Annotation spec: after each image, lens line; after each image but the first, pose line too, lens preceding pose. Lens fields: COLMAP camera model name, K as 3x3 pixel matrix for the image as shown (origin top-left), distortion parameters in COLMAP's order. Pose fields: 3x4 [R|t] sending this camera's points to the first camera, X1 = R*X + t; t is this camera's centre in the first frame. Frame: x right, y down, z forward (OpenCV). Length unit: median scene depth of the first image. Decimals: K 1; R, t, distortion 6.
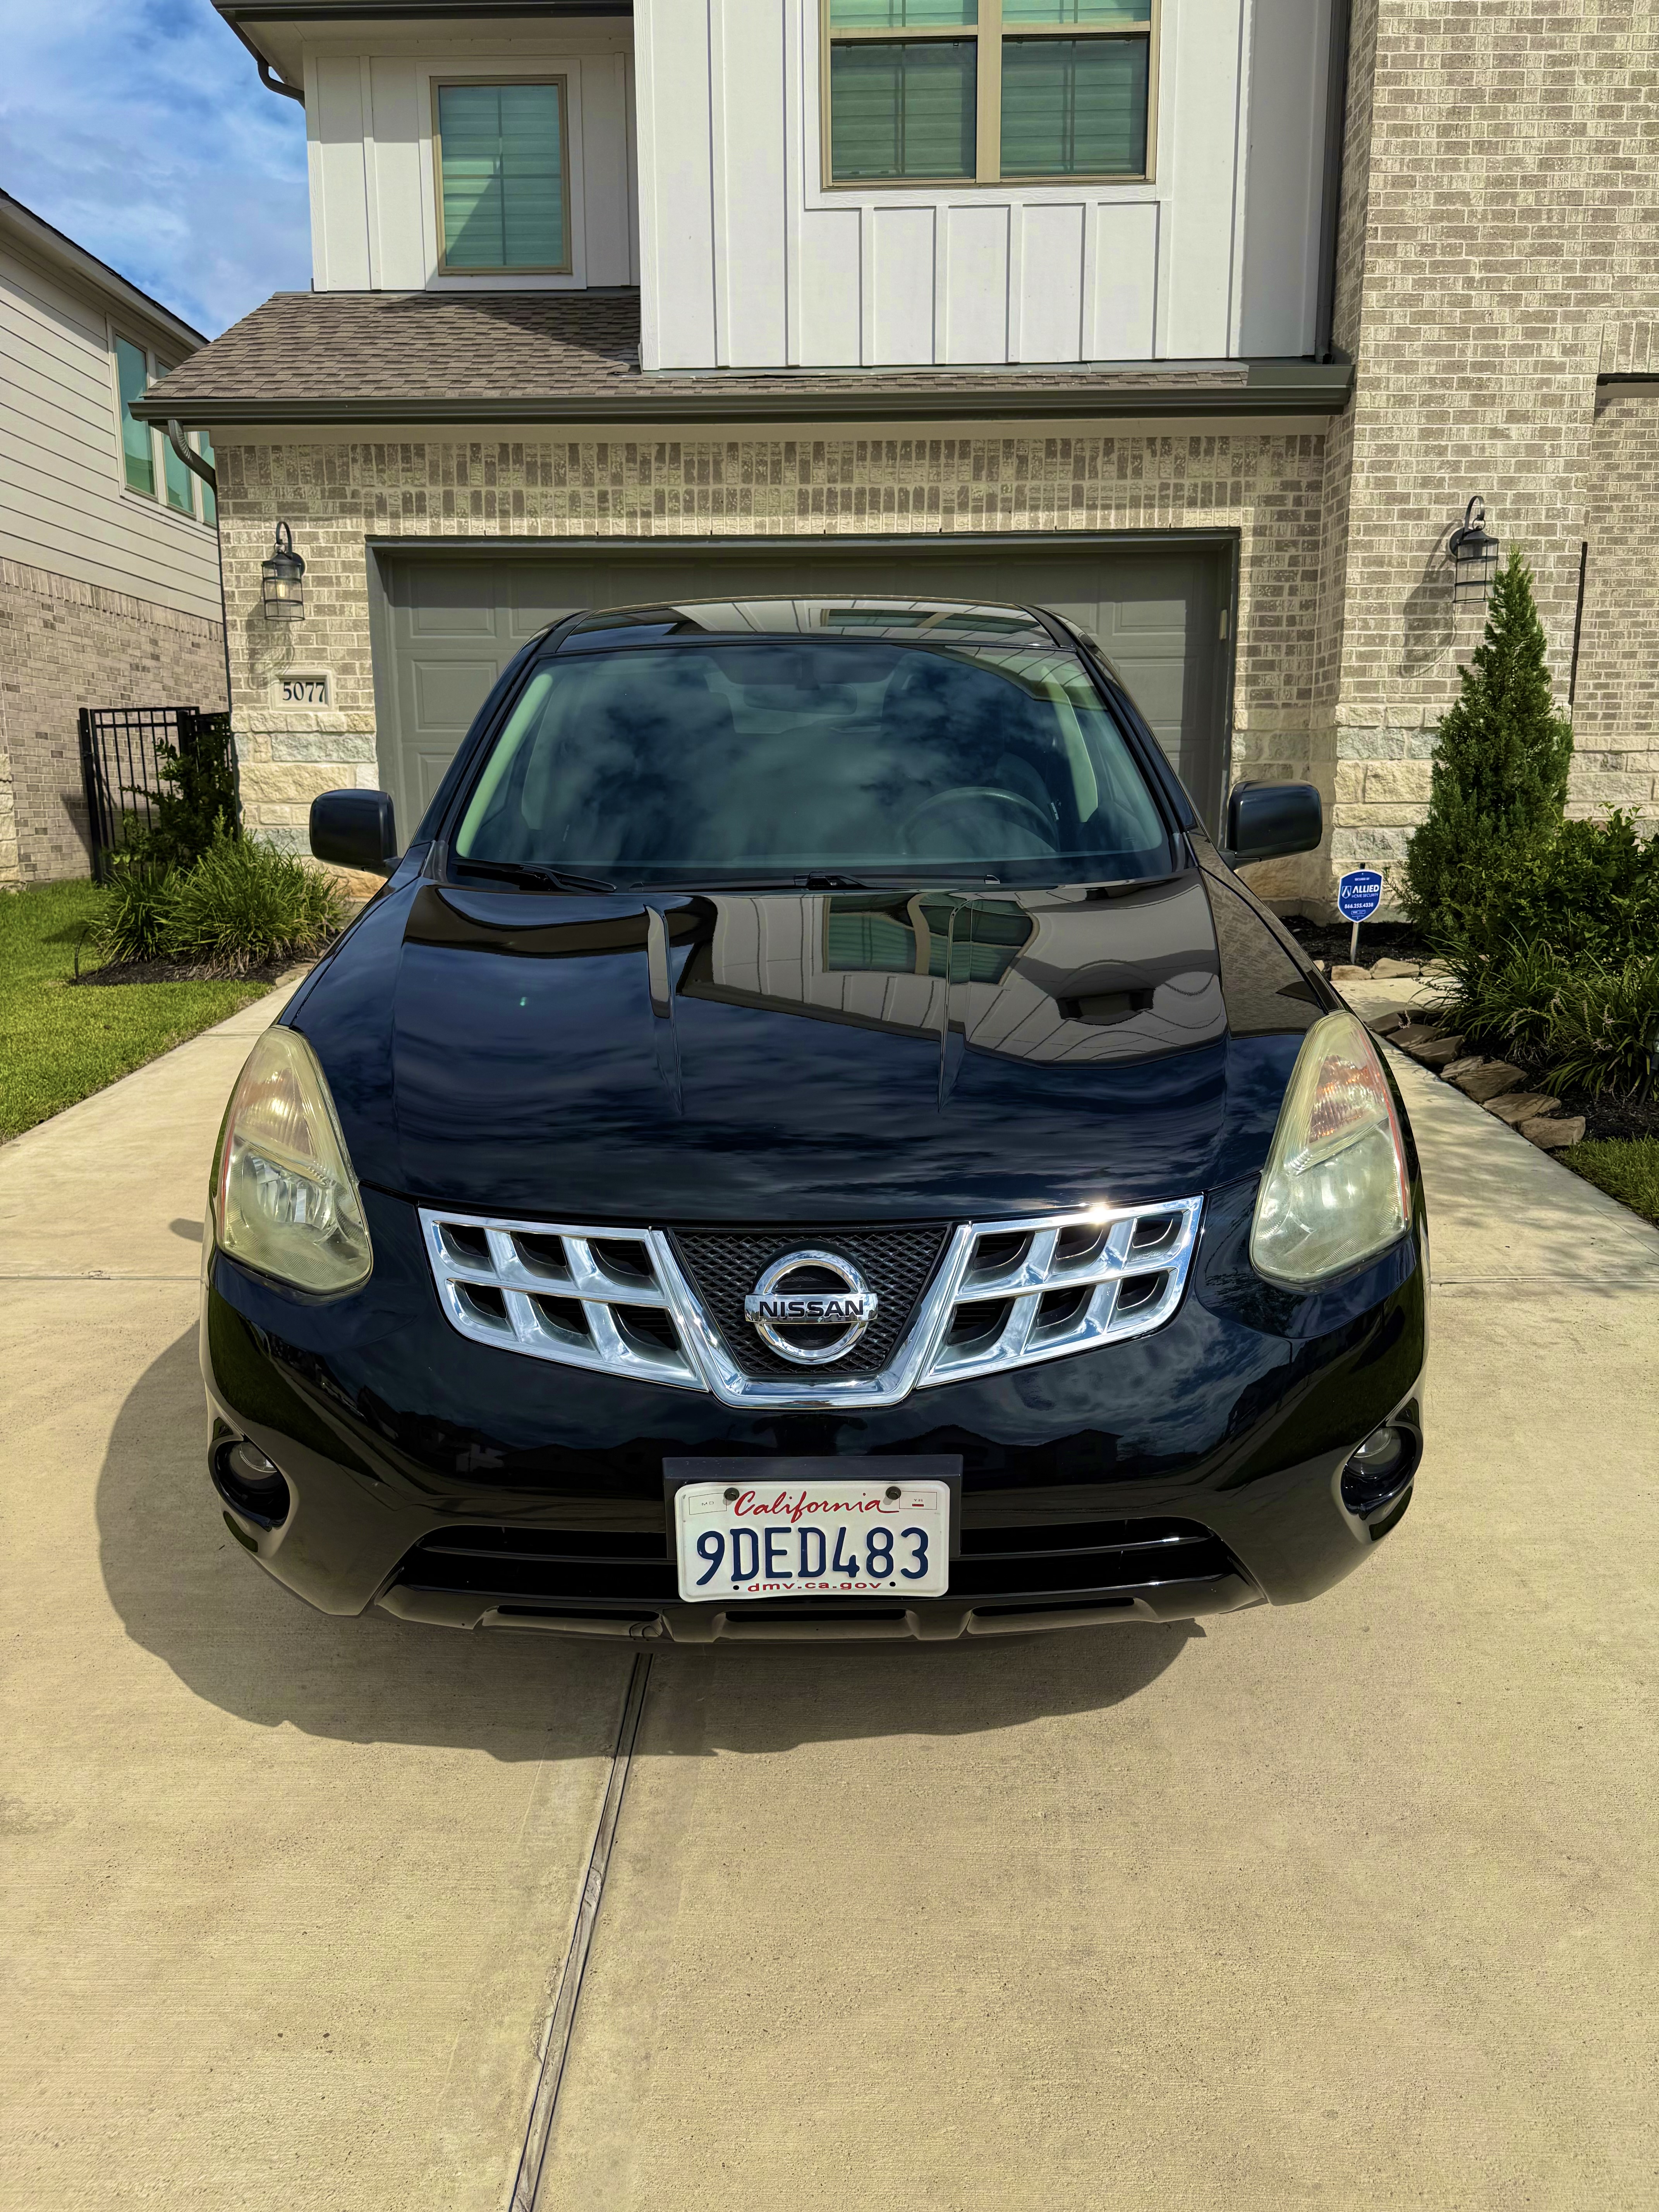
lens RADIAL K [[1563.1, 0, 828.8], [0, 1563.1, 1107.2], [0, 0, 1]] dist [0.006561, -0.005392]
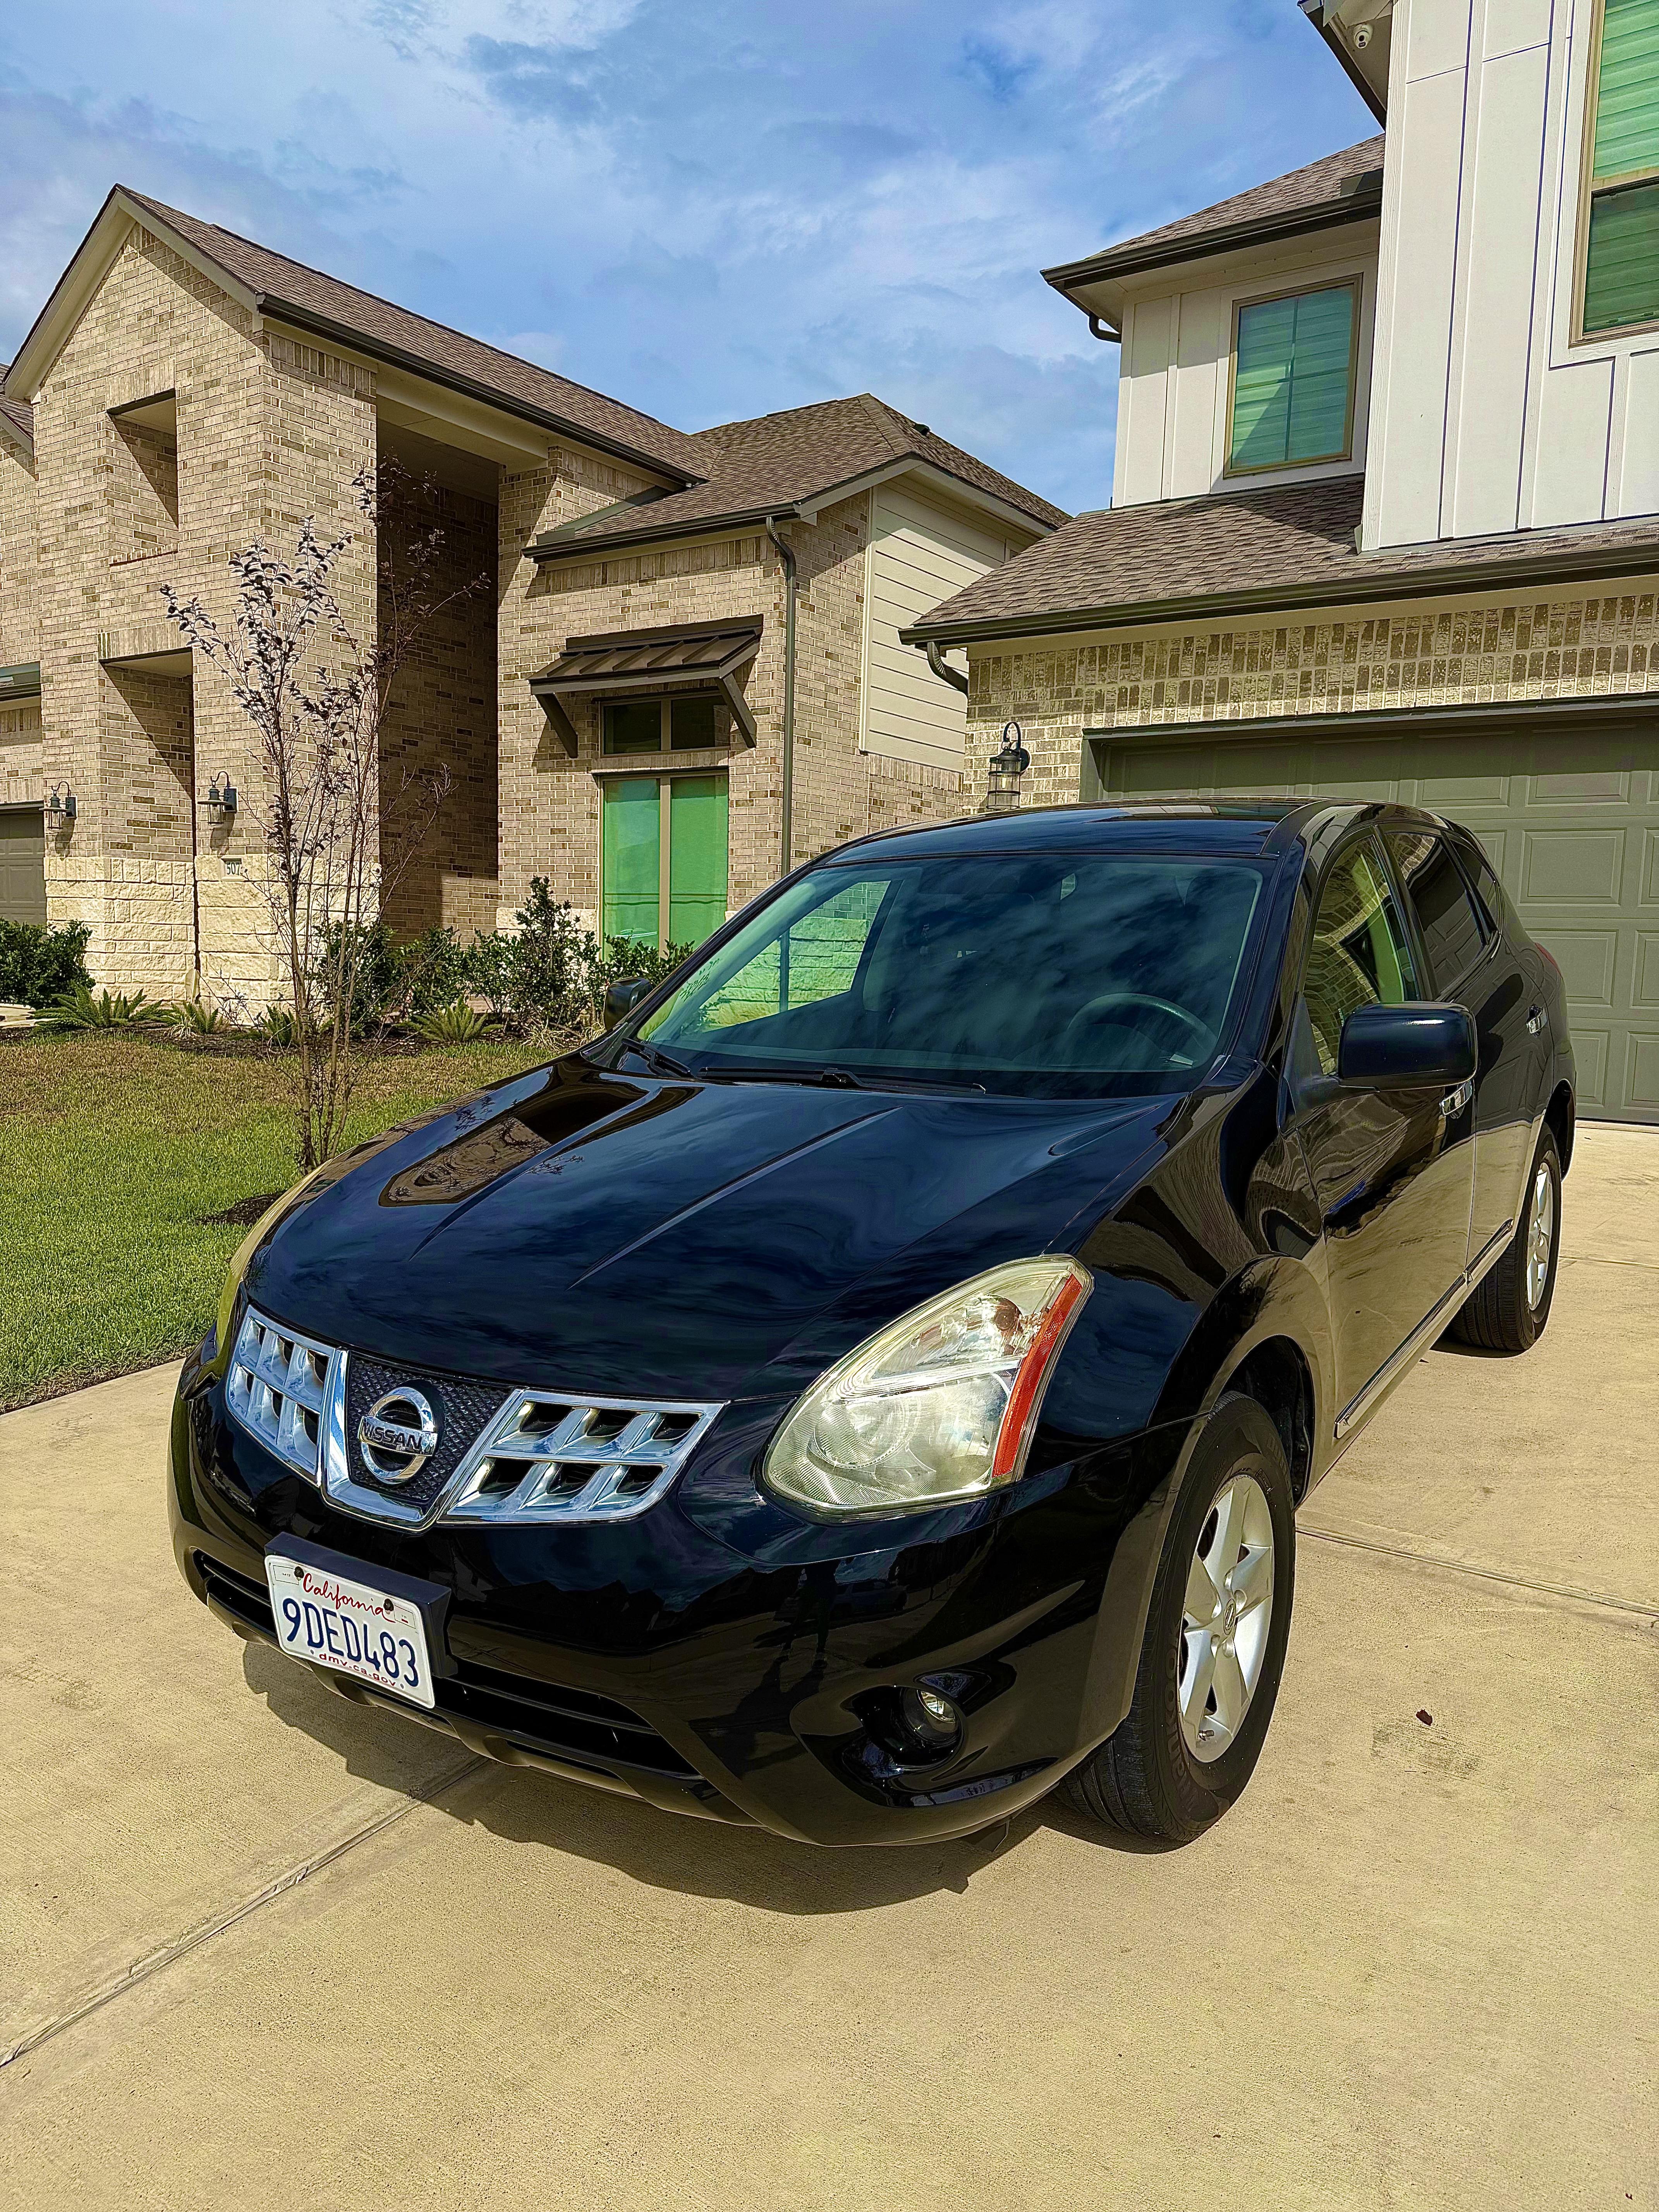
lens RADIAL K [[1551.6, 0, 821.7], [0, 1551.6, 1112.6], [0, 0, 1]] dist [0.021885, -0.032789]
pose [[0.833113, 0.082797, -0.546870, 0.174169], [-0.131785, 0.989972, -0.050881, -0.021330], [0.537173, 0.114459, 0.835670, 0.027175]]
